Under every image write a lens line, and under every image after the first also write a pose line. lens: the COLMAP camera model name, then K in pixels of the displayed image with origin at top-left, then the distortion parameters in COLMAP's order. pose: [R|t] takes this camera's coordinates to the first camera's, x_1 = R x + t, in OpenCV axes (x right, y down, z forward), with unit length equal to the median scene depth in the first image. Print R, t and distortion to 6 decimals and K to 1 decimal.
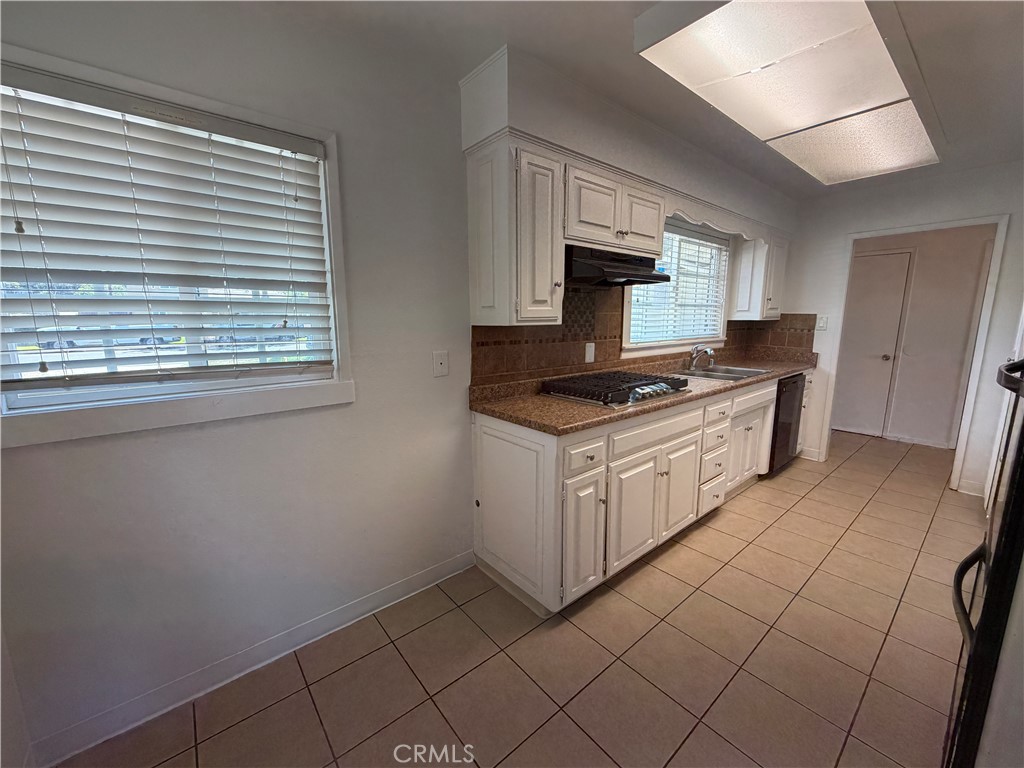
lens RADIAL K [[407.9, 0, 511.9], [0, 407.9, 384.6], [0, 0, 1]] dist [0.001450, 0.000342]
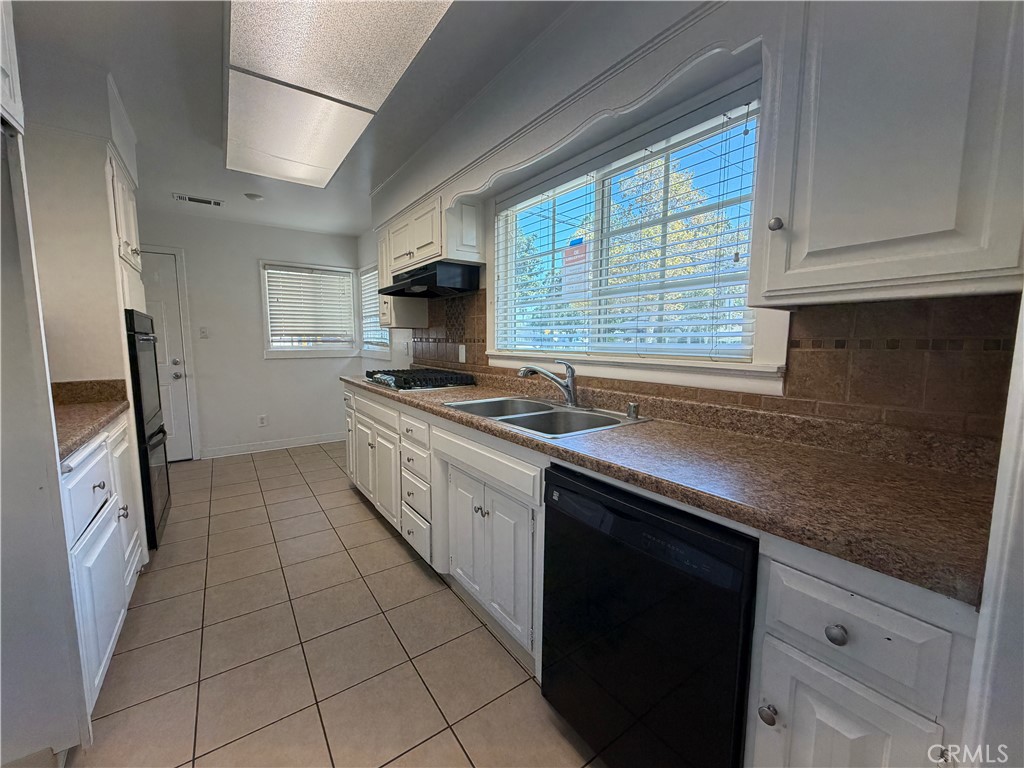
lens RADIAL K [[407.9, 0, 512.1], [0, 407.9, 384.4], [0, 0, 1]] dist [0.001450, 0.000342]
pose [[-0.086499, 0.108728, -0.990301, 1.173334], [-0.170157, 0.977808, 0.122218, -0.142010], [0.981613, 0.179078, -0.066079, 1.118723]]
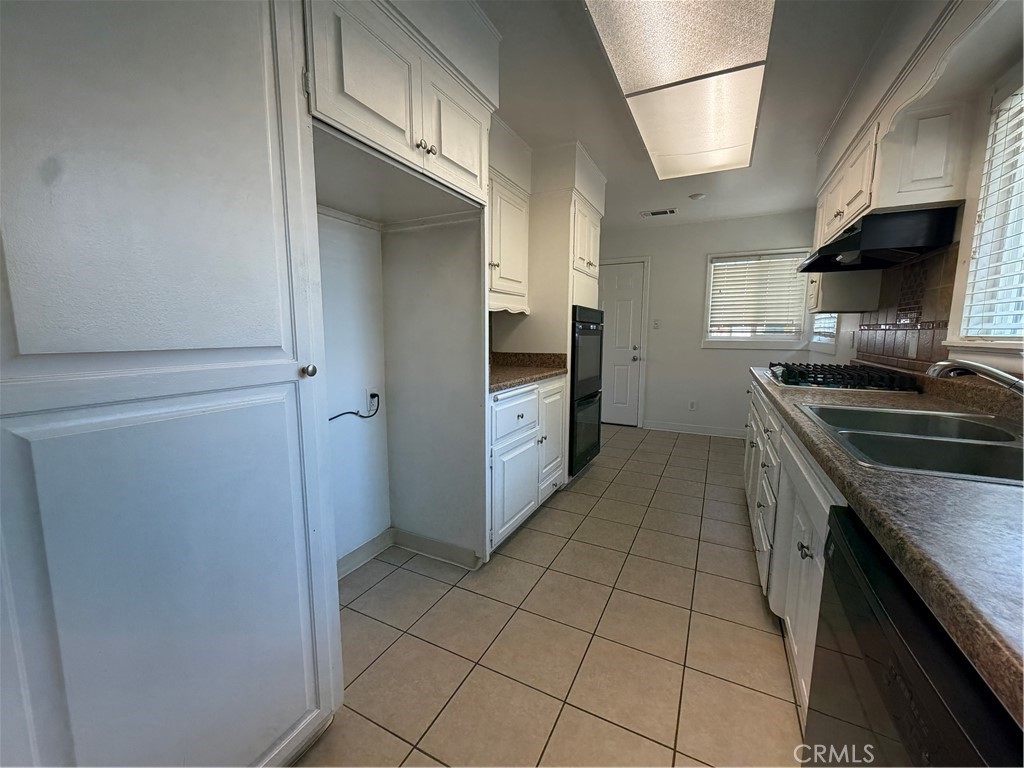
lens RADIAL K [[407.9, 0, 511.4], [0, 407.9, 383.0], [0, 0, 1]] dist [0.001450, 0.000342]
pose [[-0.919718, 0.043521, -0.390161, 1.063760], [-0.071001, 0.959007, 0.274343, -0.150520], [0.386107, 0.280020, -0.878926, 1.276157]]
